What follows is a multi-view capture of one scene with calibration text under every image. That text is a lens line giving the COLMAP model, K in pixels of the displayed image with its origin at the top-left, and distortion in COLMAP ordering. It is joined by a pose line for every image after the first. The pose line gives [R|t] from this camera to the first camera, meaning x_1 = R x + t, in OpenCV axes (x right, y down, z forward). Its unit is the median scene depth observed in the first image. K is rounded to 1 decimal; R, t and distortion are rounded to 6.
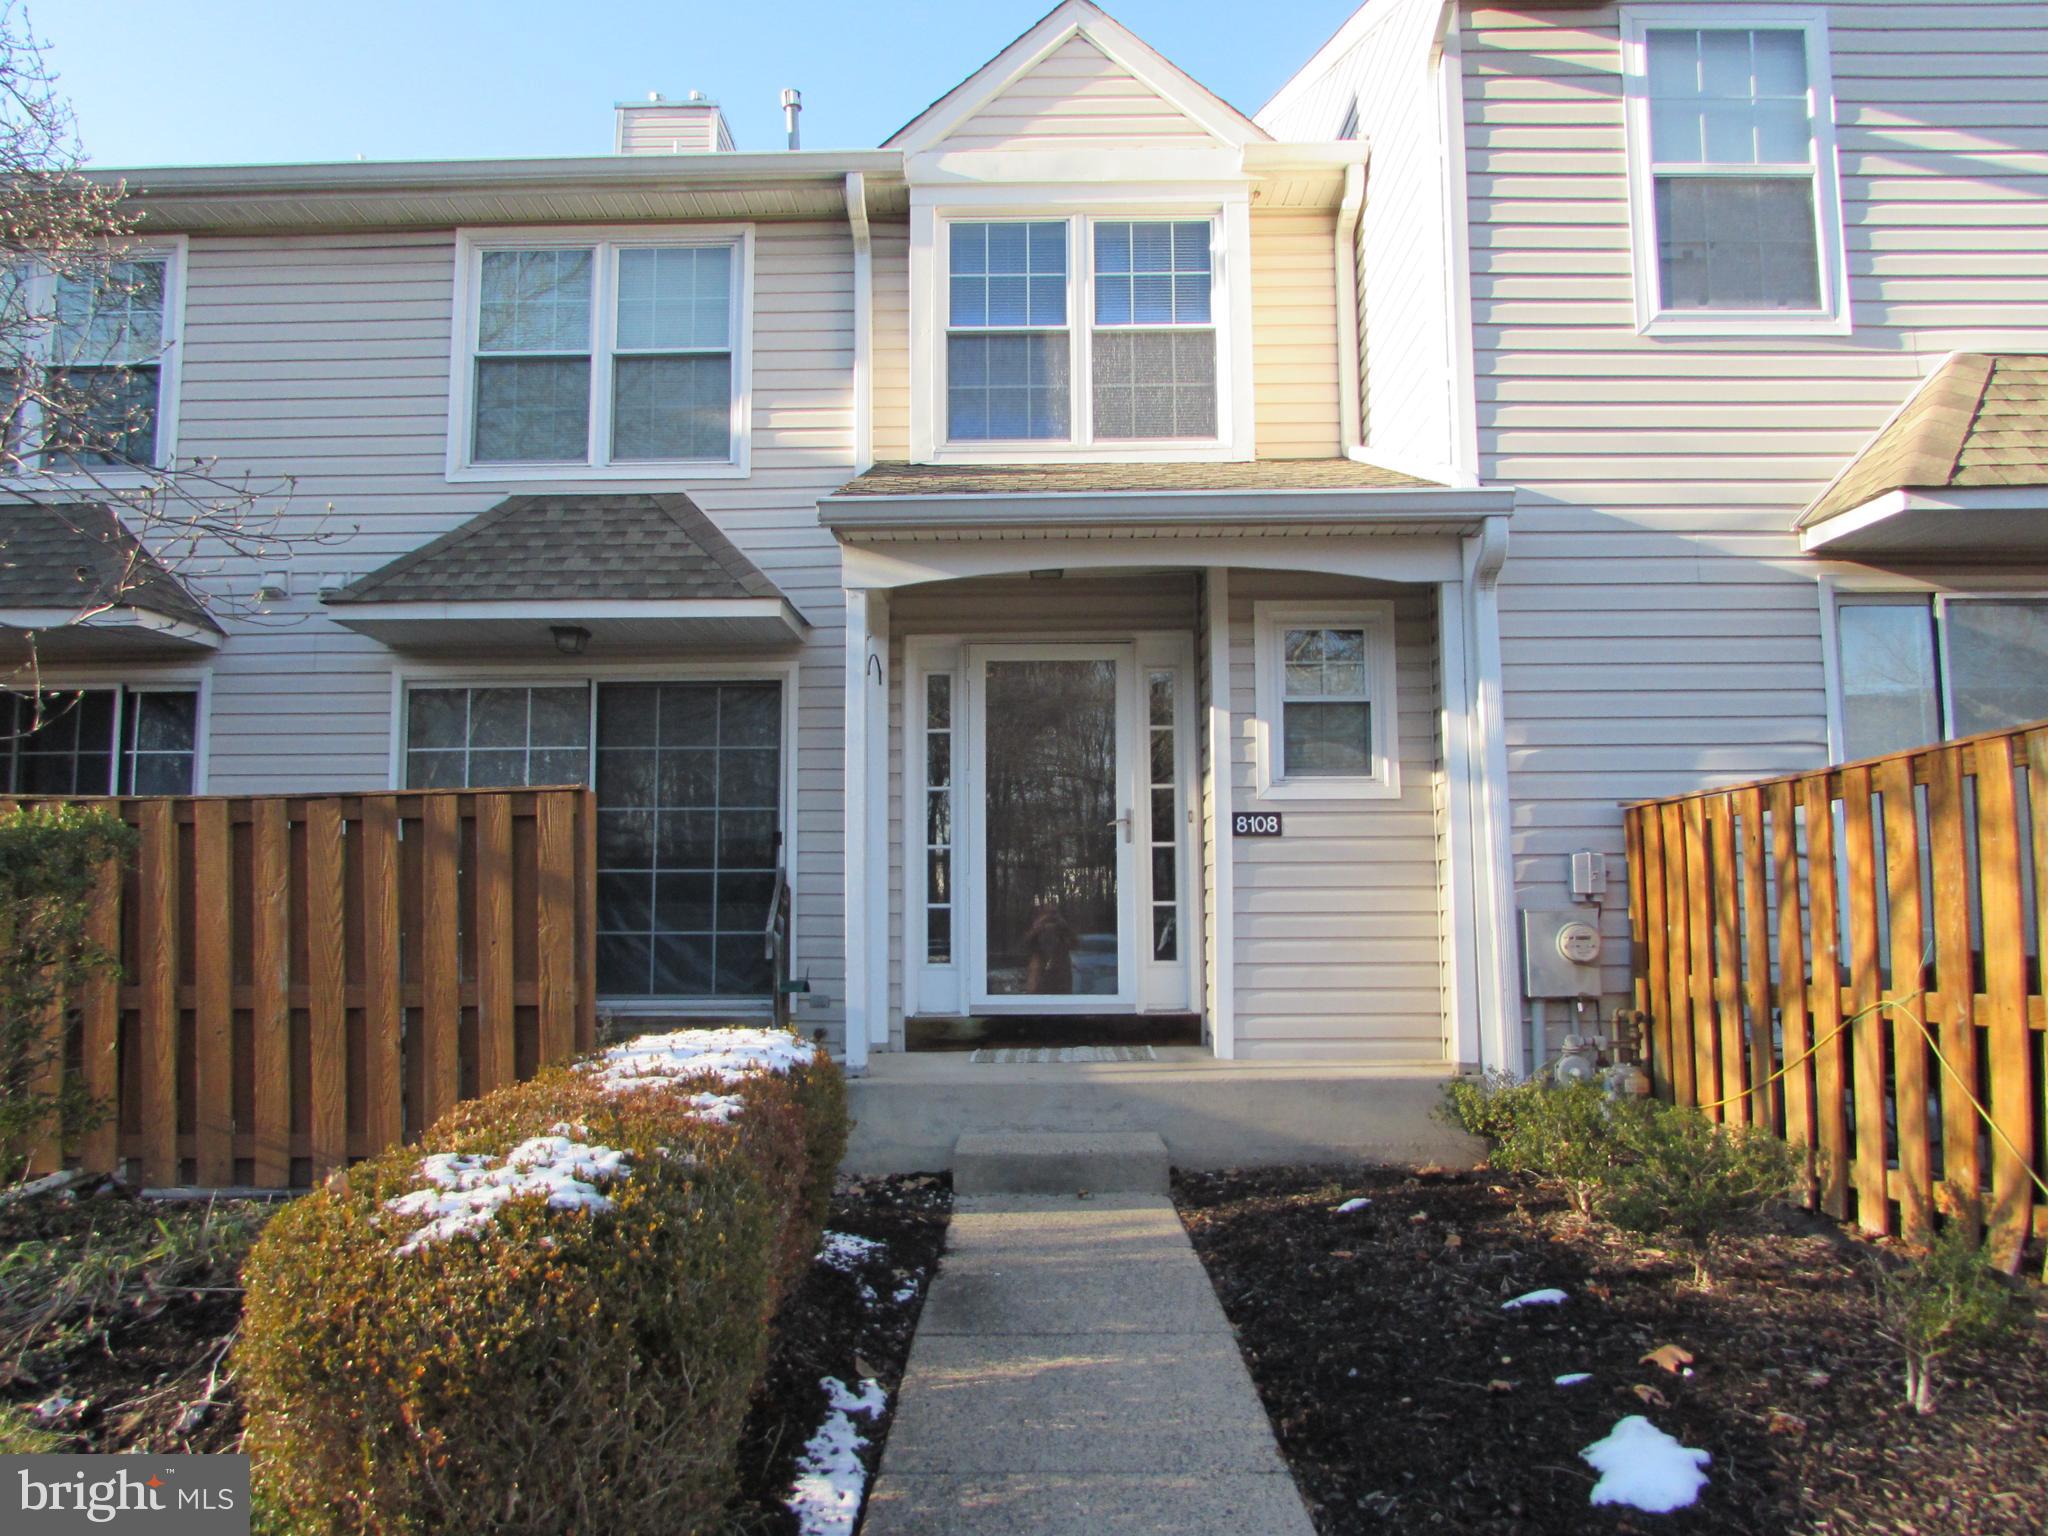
lens RADIAL K [[1448.9, 0, 1024.8], [0, 1448.9, 767.3], [0, 0, 1]] dist [-0.036541, 0.020155]
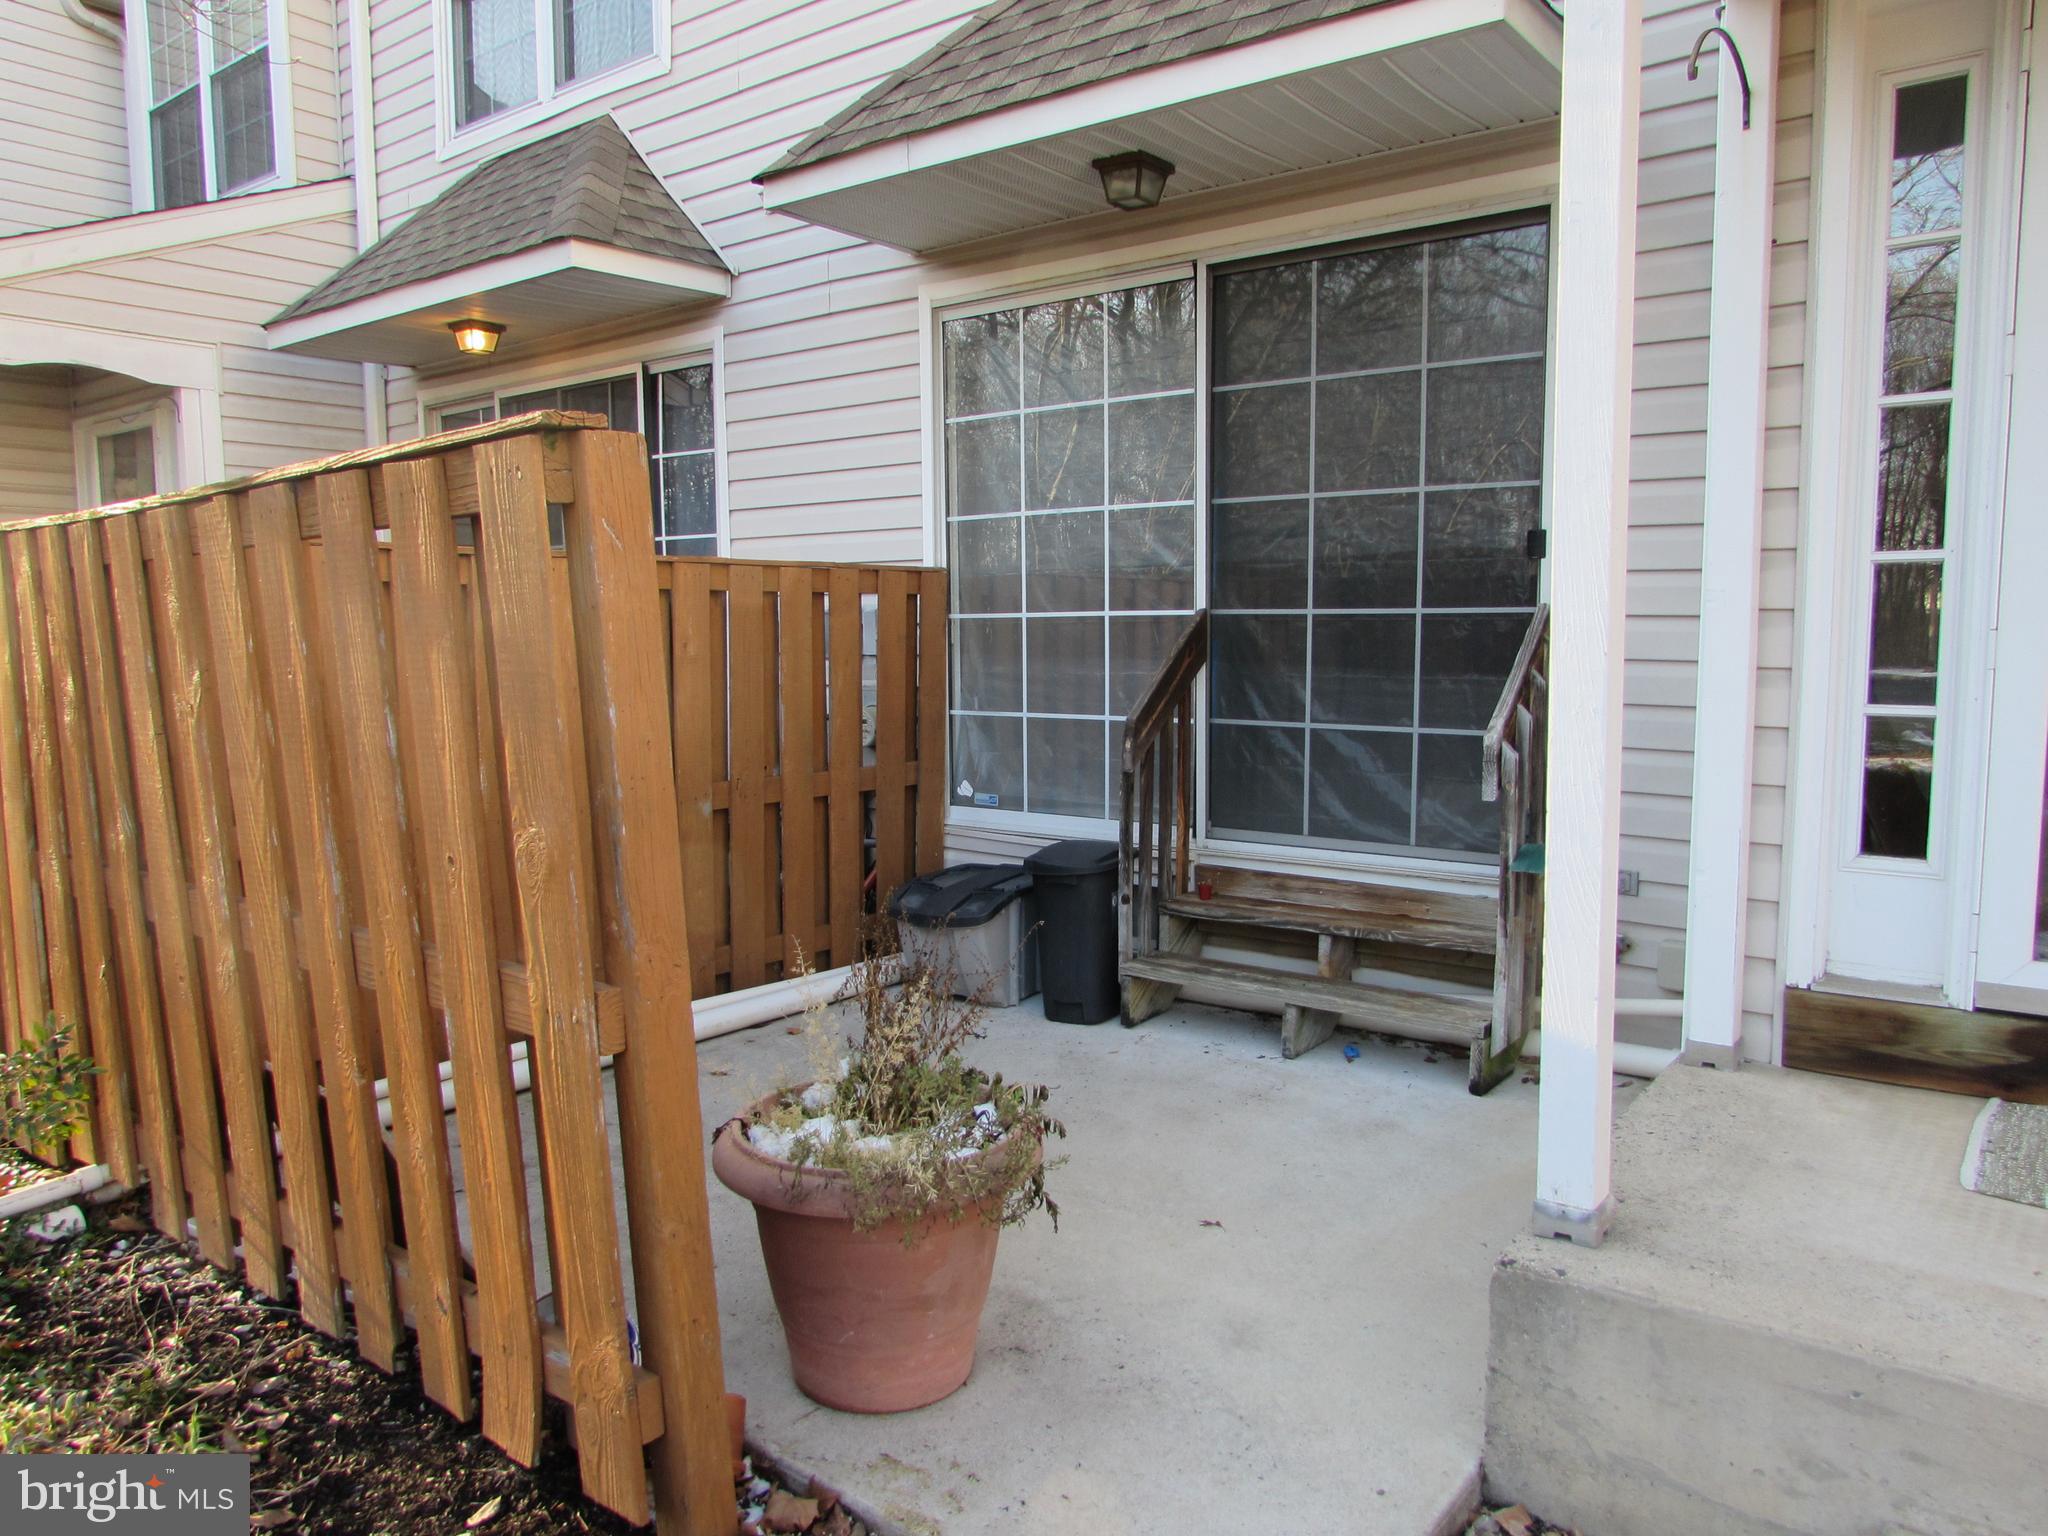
lens RADIAL K [[1448.9, 0, 1017.1], [0, 1448.9, 775.7], [0, 0, 1]] dist [-0.036541, 0.020155]
pose [[0.798867, 0.062900, -0.598210, -0.019087], [0.061875, 0.980649, 0.185742, 0.029136], [0.598316, -0.185397, 0.779516, 0.593624]]
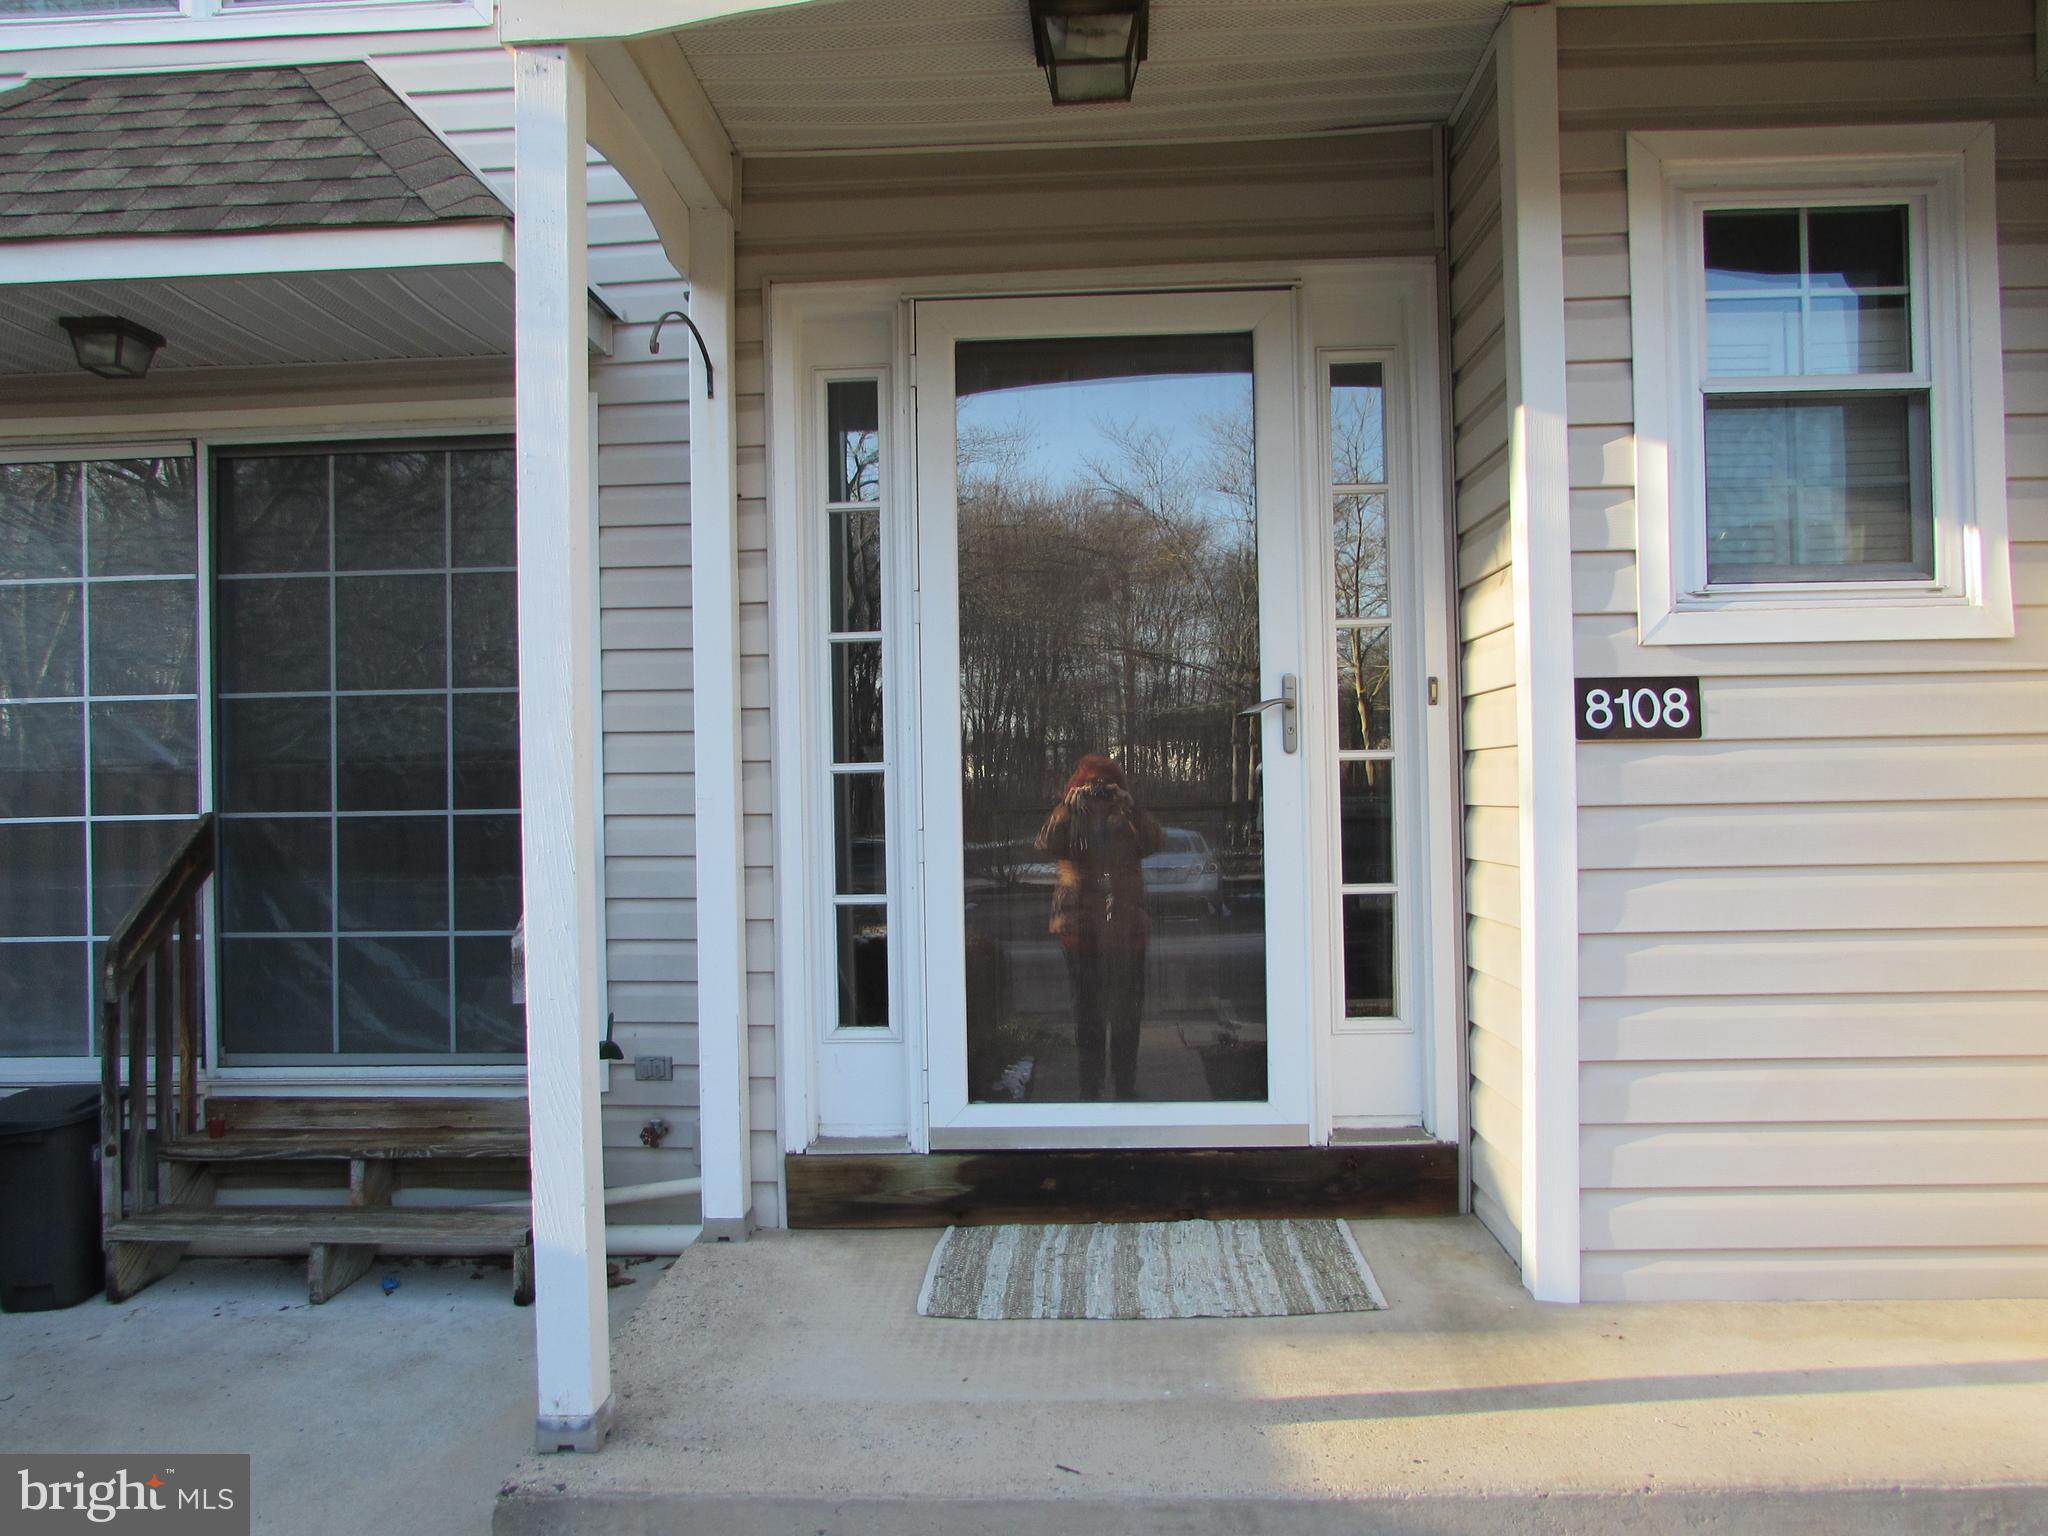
lens RADIAL K [[1448.9, 0, 1019.0], [0, 1448.9, 775.9], [0, 0, 1]] dist [-0.036541, 0.020155]
pose [[0.999239, -0.012872, -0.036817, 0.006943], [0.016038, 0.996076, 0.087033, 0.020787], [0.035552, -0.087557, 0.995525, 0.593857]]
